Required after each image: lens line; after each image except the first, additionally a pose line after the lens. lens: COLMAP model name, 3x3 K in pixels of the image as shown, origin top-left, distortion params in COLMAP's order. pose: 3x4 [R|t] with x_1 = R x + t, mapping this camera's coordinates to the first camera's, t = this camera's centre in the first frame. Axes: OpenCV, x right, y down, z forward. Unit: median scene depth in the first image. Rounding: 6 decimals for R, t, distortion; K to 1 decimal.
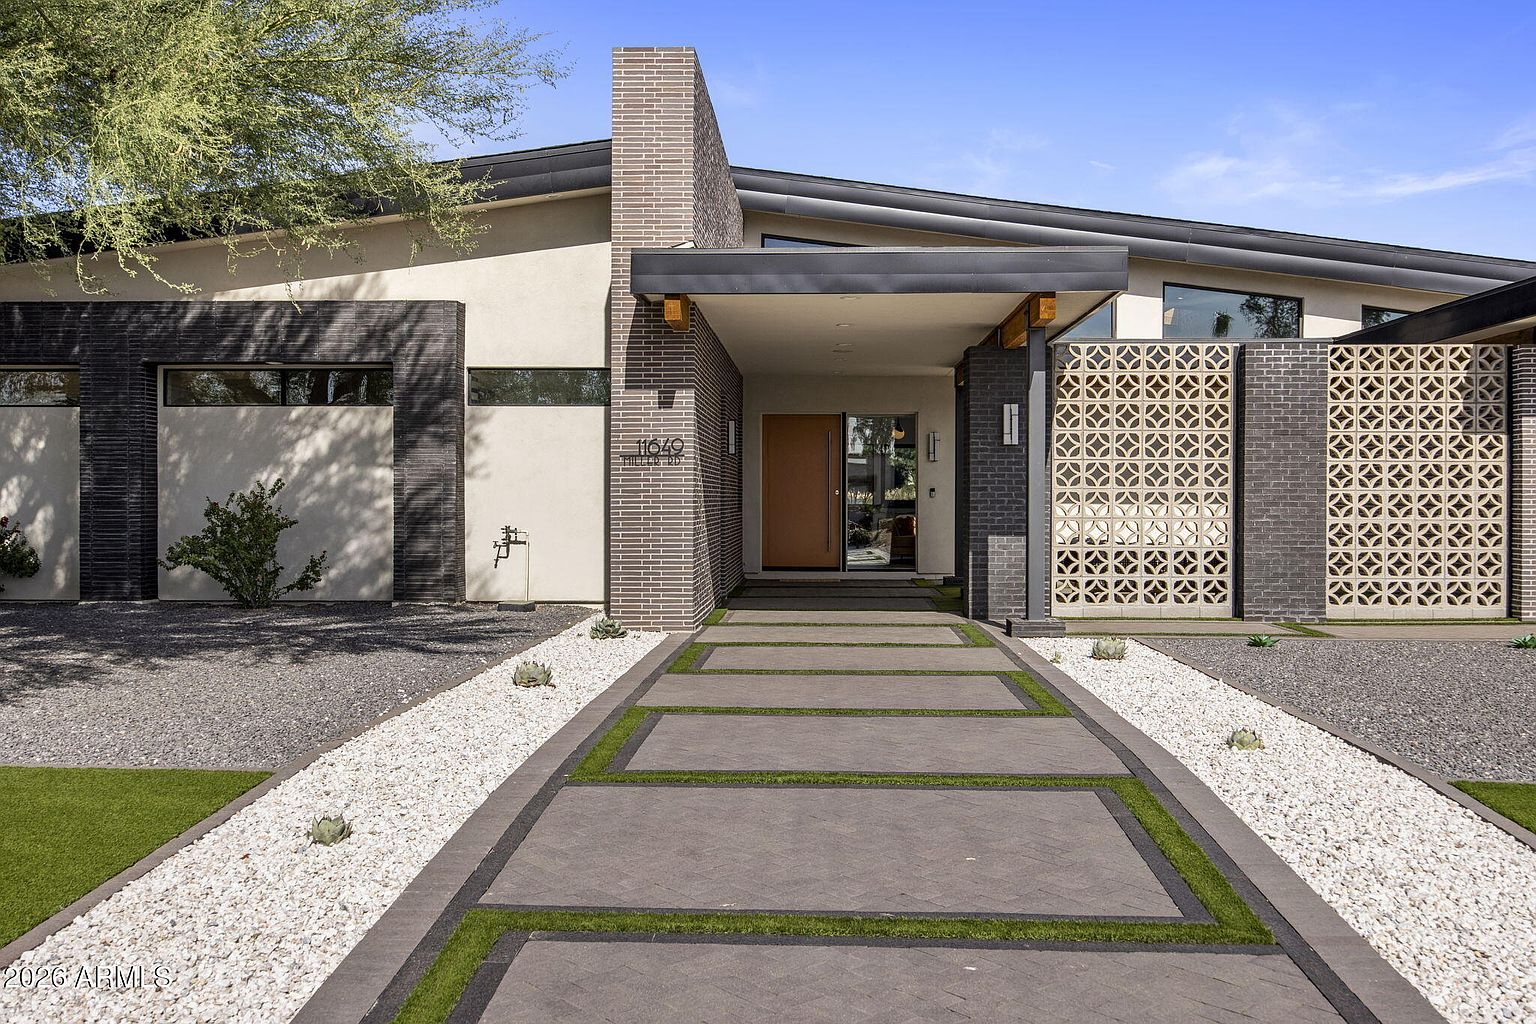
lens RADIAL K [[1458.7, 0, 768.0], [0, 1458.7, 512.0], [0, 0, 1]] dist [0.073777, 0.003748]
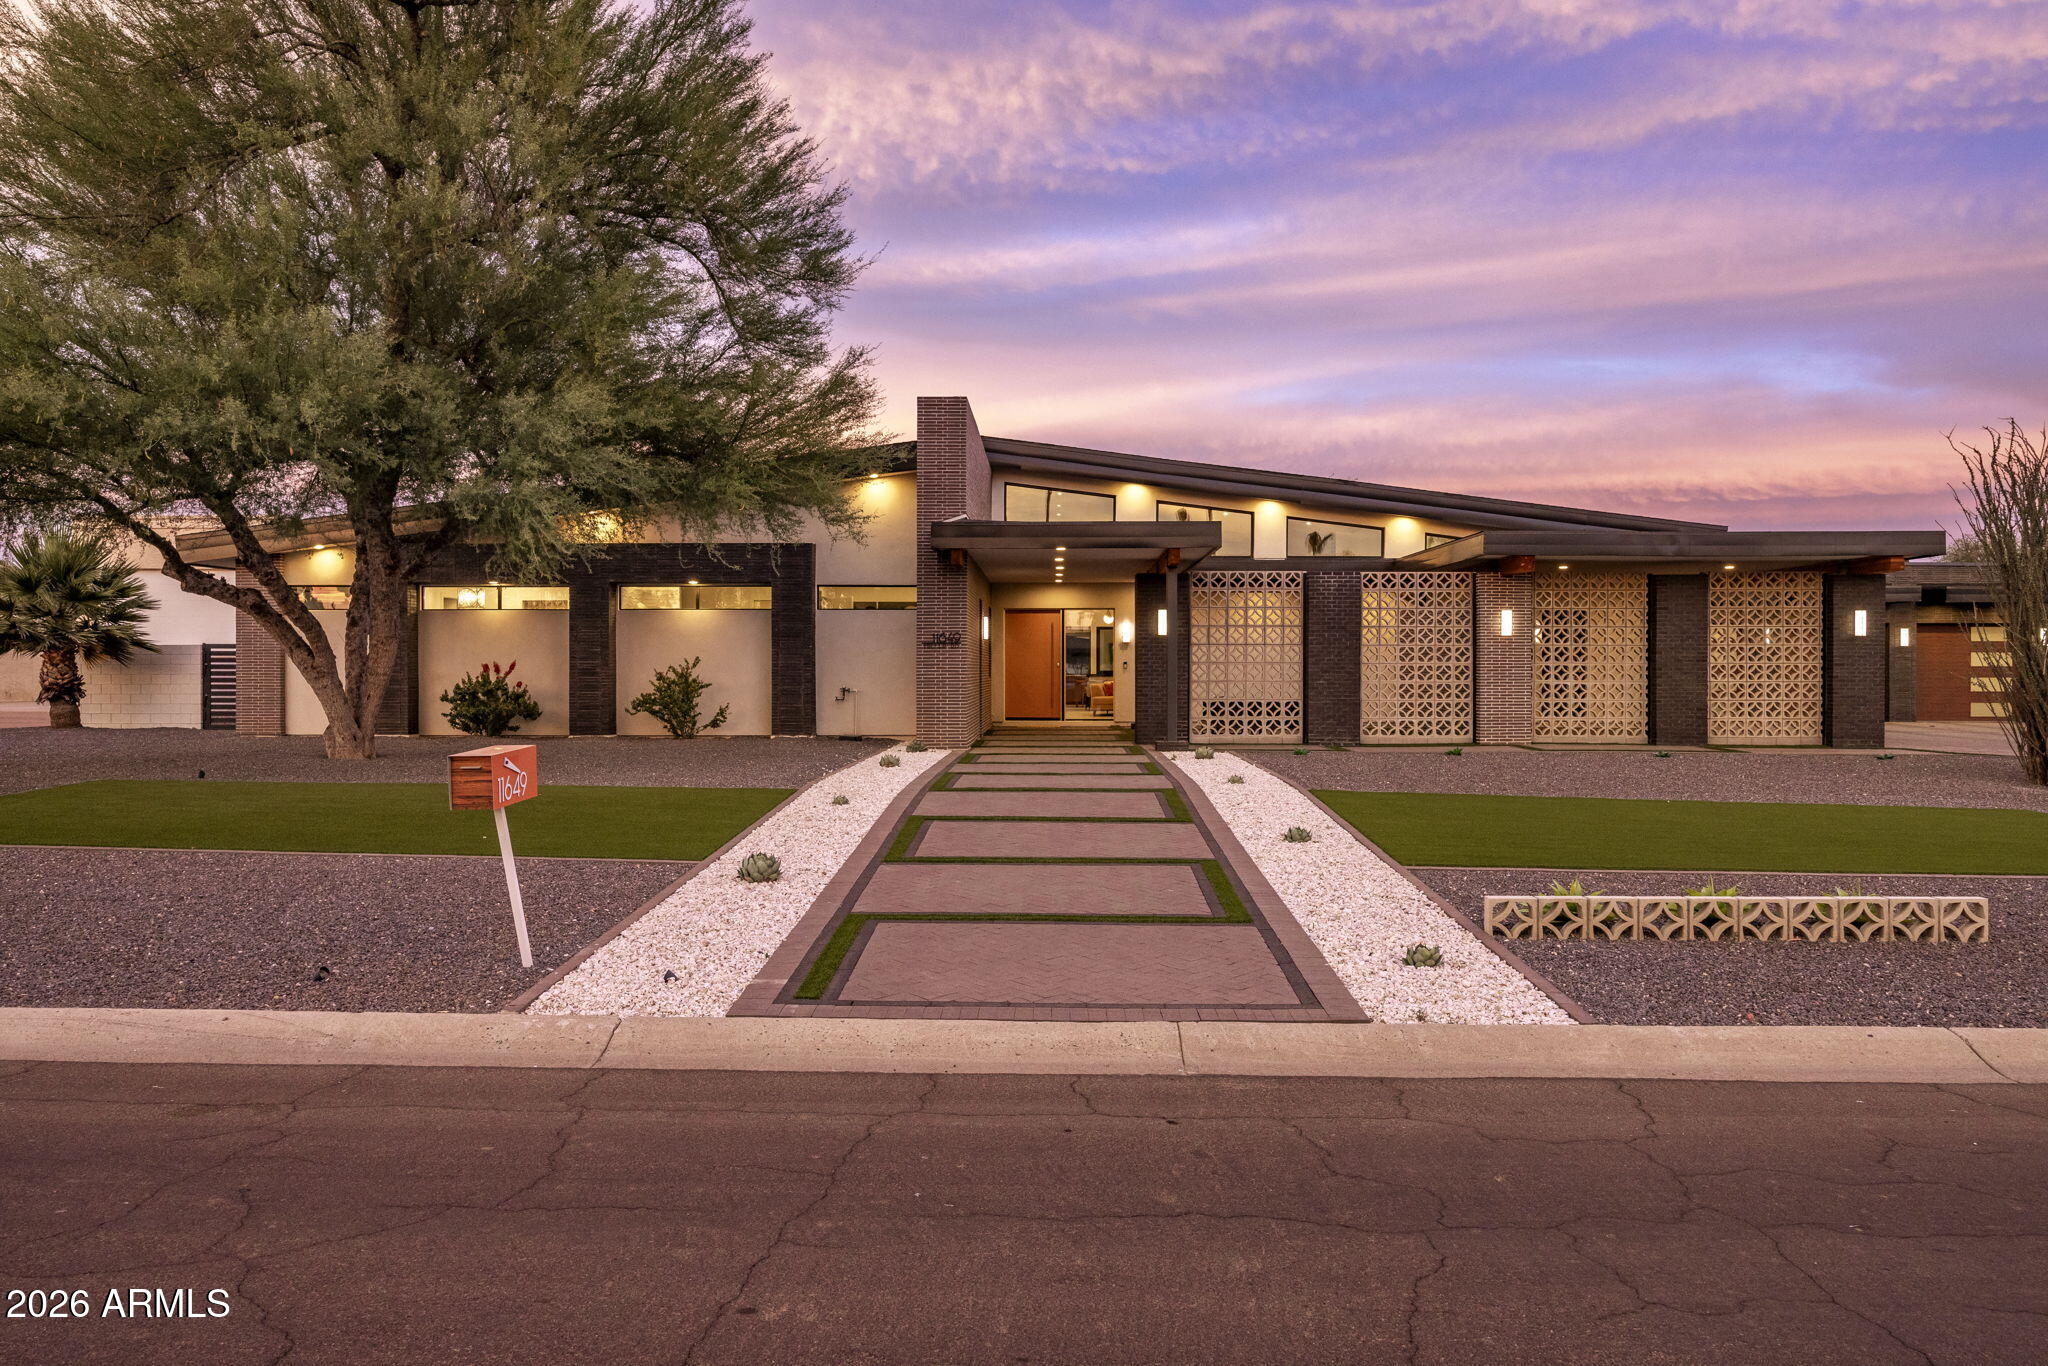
lens RADIAL K [[1944.9, 0, 1024.0], [0, 1944.9, 683.0], [0, 0, 1]] dist [0.073777, 0.003748]
pose [[0.999826, -0.002032, 0.018553, -0.024865], [0.002192, 0.999961, -0.008613, 0.023804], [-0.018535, 0.008652, 0.999791, -1.096598]]
